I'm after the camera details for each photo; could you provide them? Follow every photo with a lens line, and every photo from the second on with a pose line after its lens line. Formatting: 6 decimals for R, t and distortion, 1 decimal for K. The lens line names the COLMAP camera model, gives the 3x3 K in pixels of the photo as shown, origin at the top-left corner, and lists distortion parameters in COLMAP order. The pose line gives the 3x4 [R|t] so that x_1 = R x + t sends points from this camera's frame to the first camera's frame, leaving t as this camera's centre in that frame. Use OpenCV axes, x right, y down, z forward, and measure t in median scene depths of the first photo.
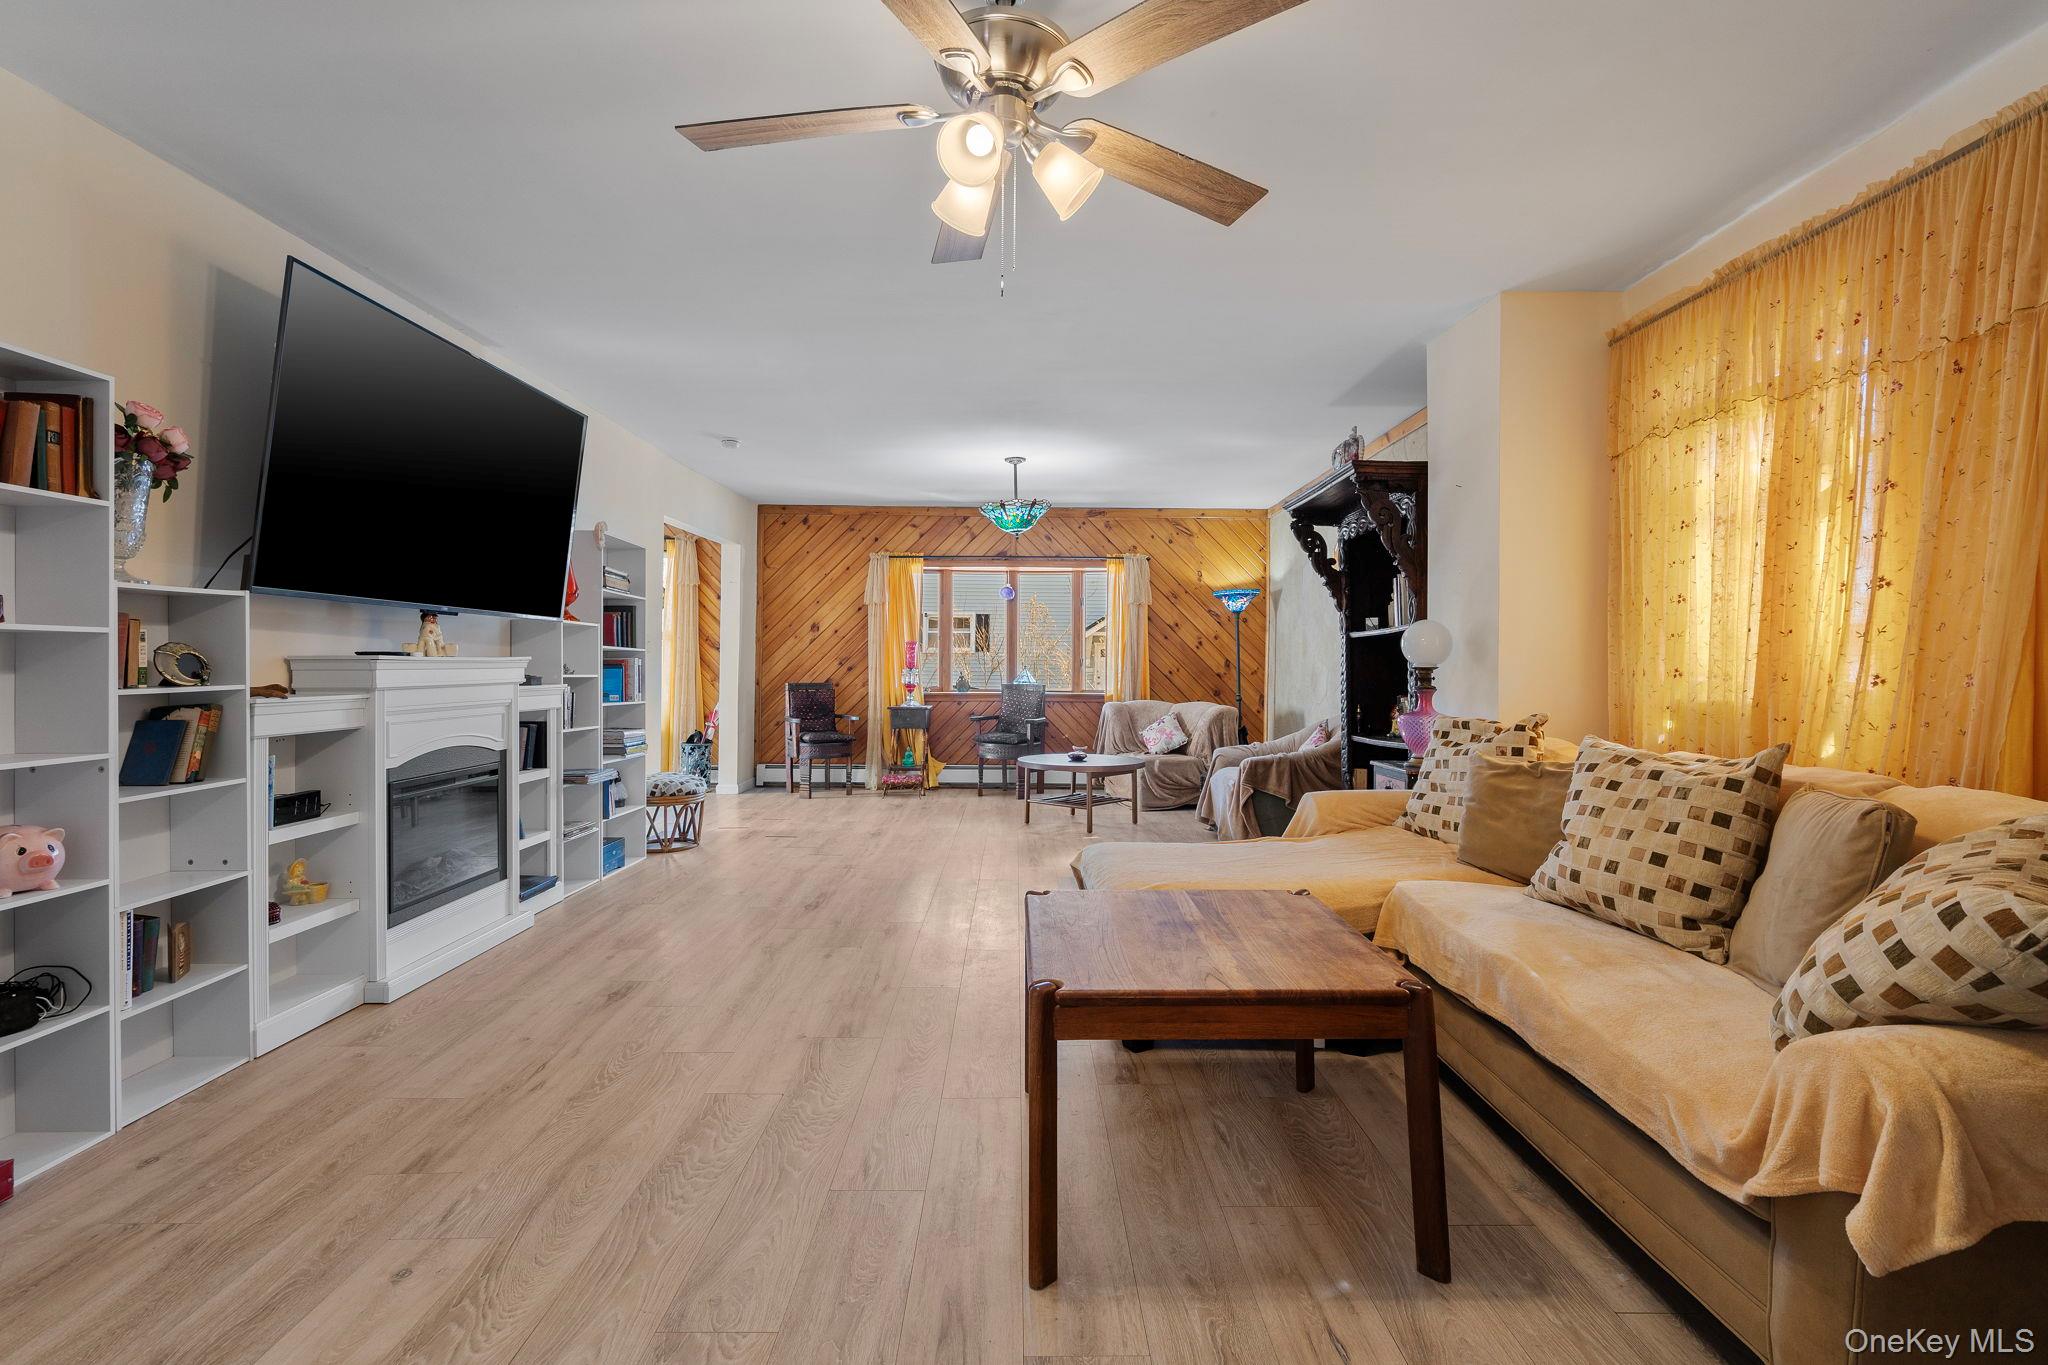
lens RADIAL K [[934.4, 0, 1017.9], [0, 934.4, 666.0], [0, 0, 1]] dist [-0.009109, 0.002558]
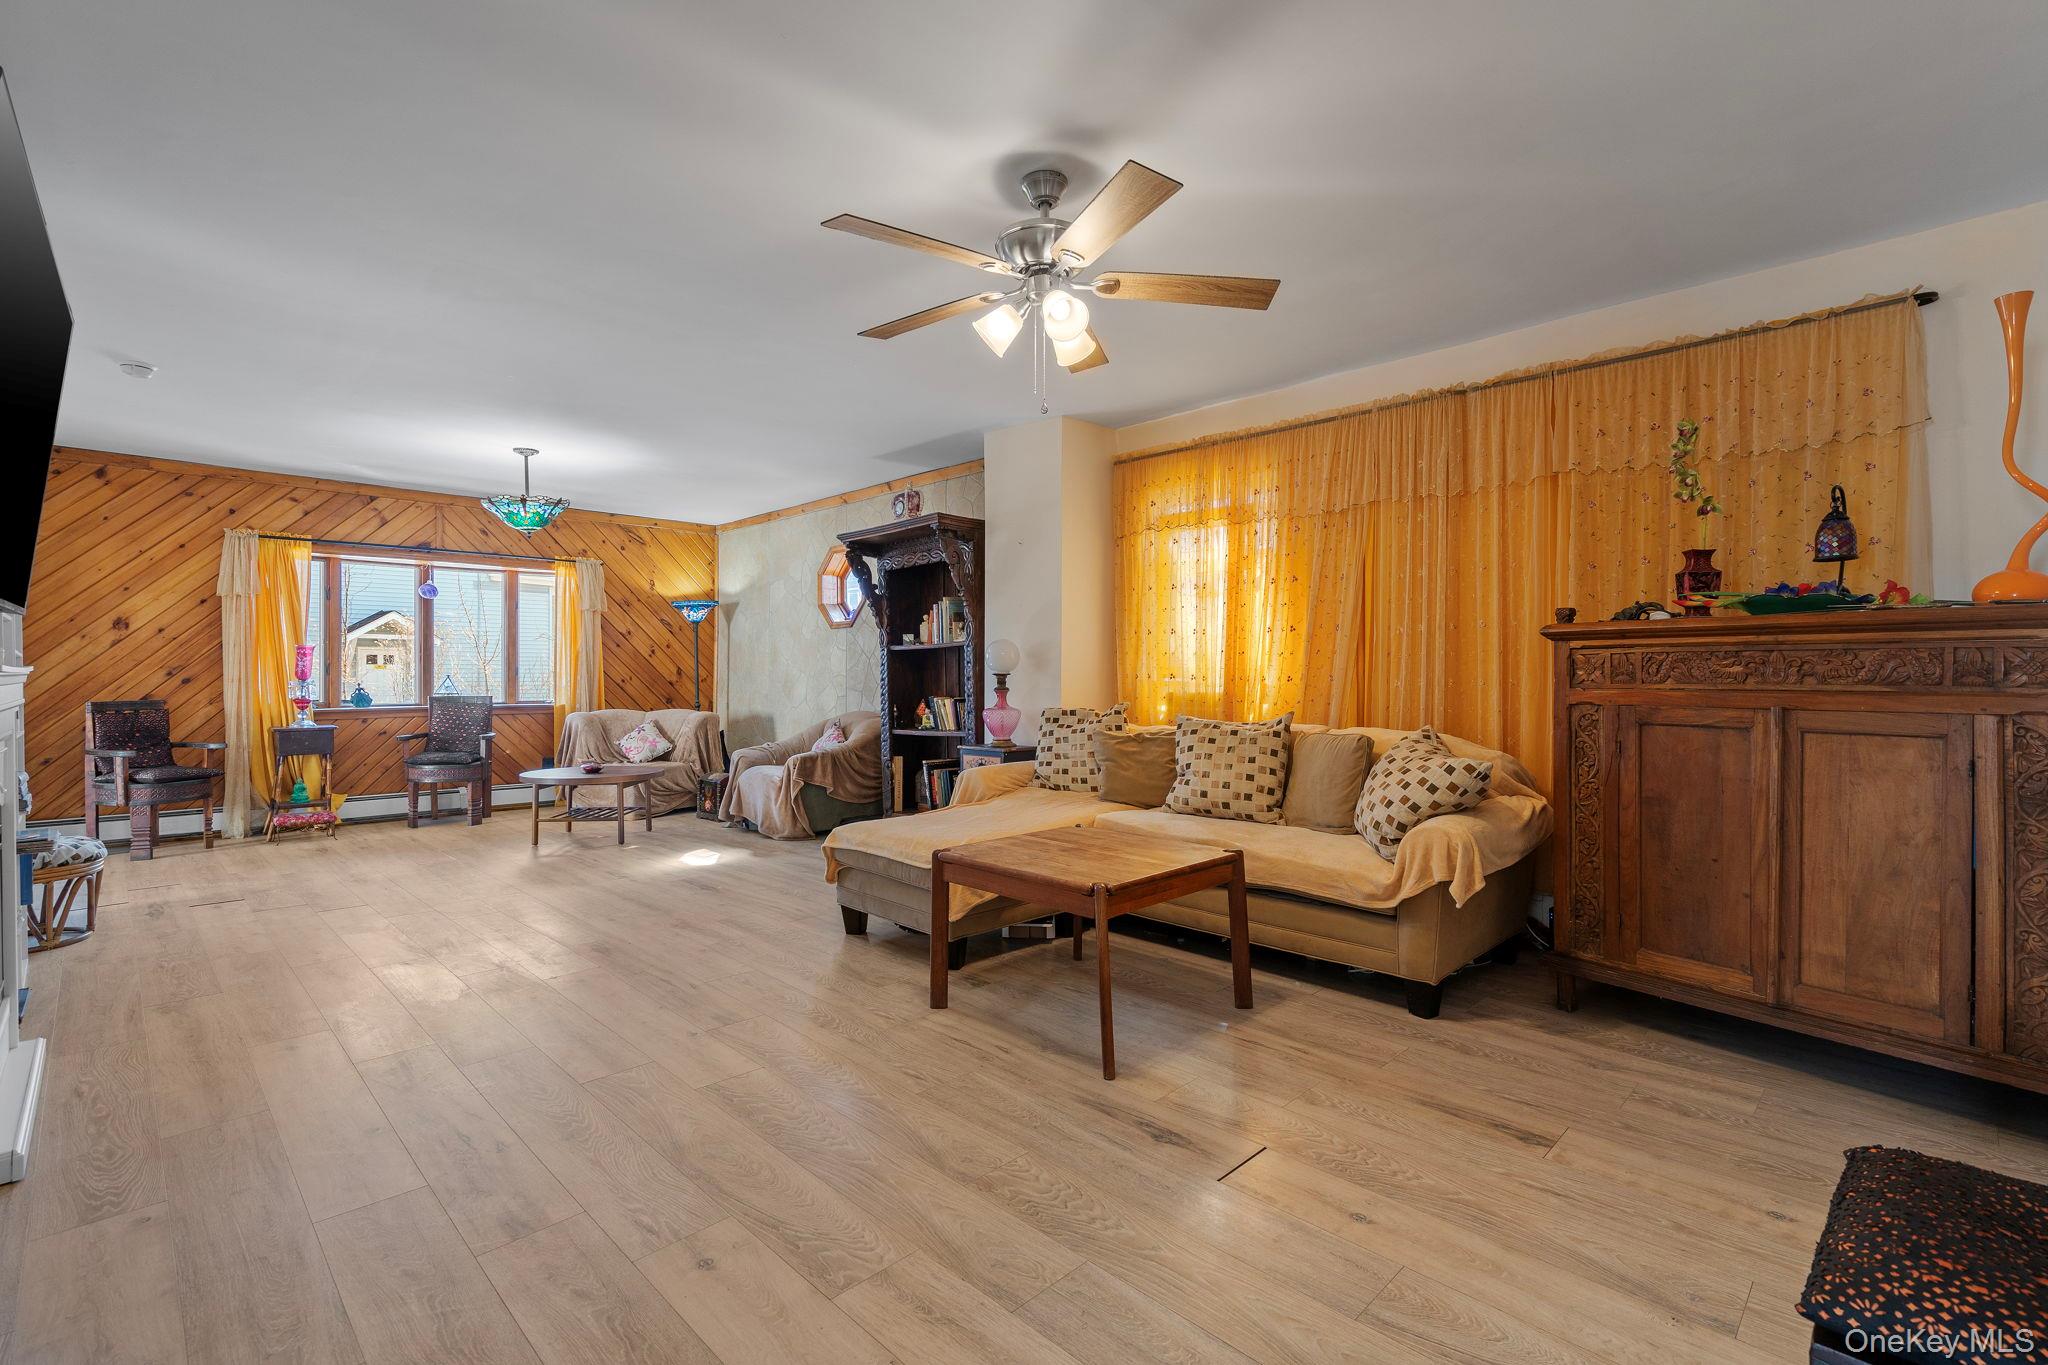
lens RADIAL K [[934.4, 0, 1026.2], [0, 934.4, 679.4], [0, 0, 1]] dist [-0.009109, 0.002558]
pose [[0.707744, -0.010452, 0.706392, -0.616691], [0.005809, 0.999943, 0.008975, -0.003063], [-0.706445, -0.002249, 0.707764, 0.006165]]
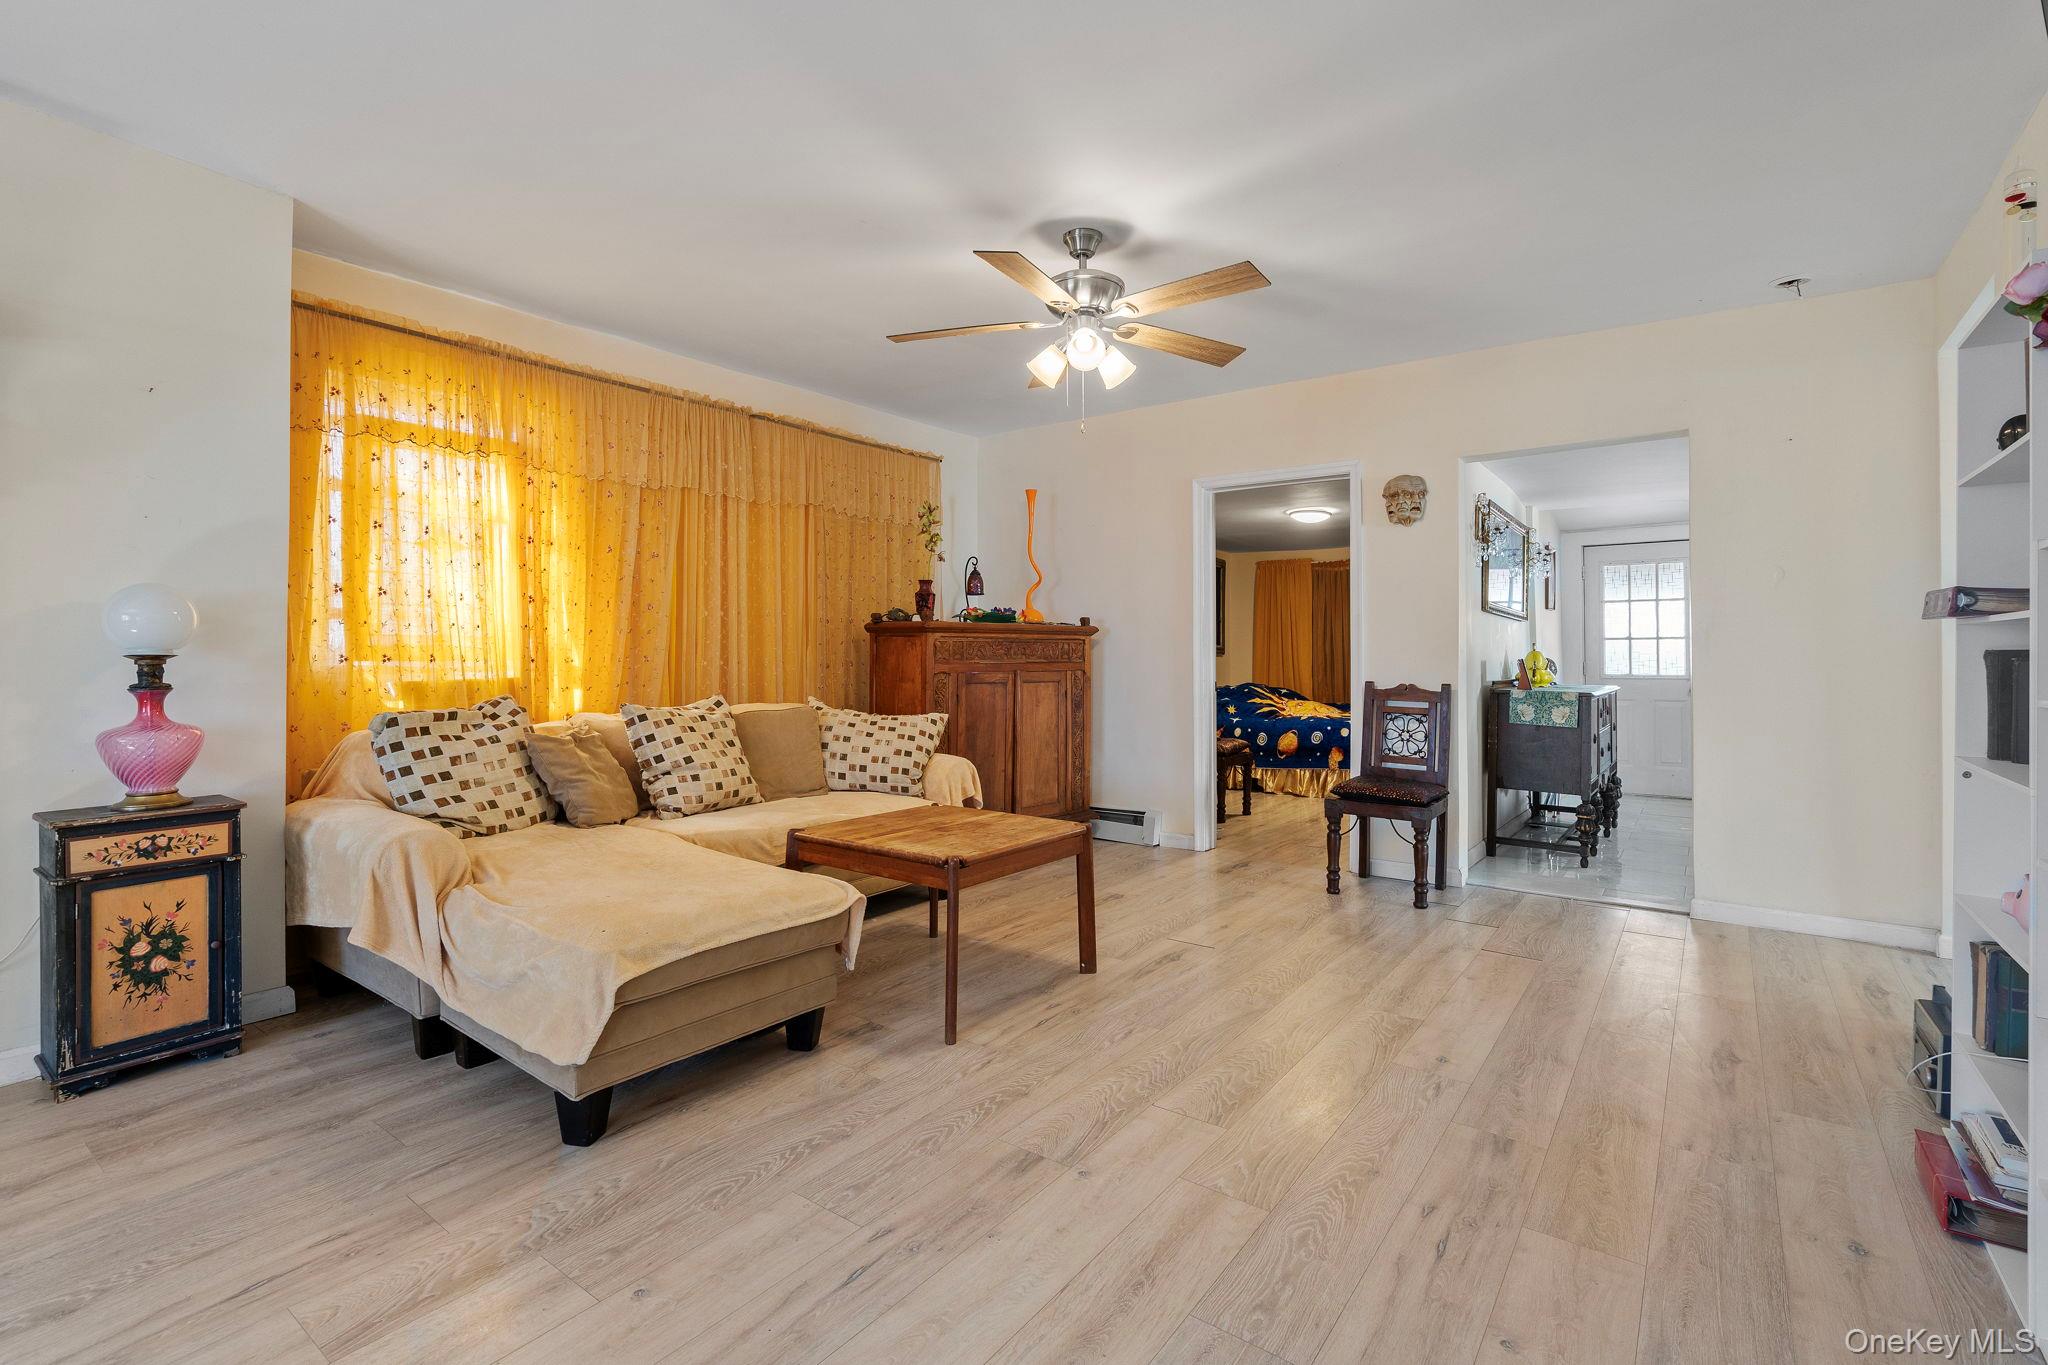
lens RADIAL K [[934.4, 0, 1034.8], [0, 934.4, 654.5], [0, 0, 1]] dist [-0.009109, 0.002558]
pose [[-0.809040, -0.006778, 0.587714, -0.549415], [-0.003720, 0.999973, 0.006410, -0.006804], [-0.587741, 0.003000, -0.809043, 1.418226]]
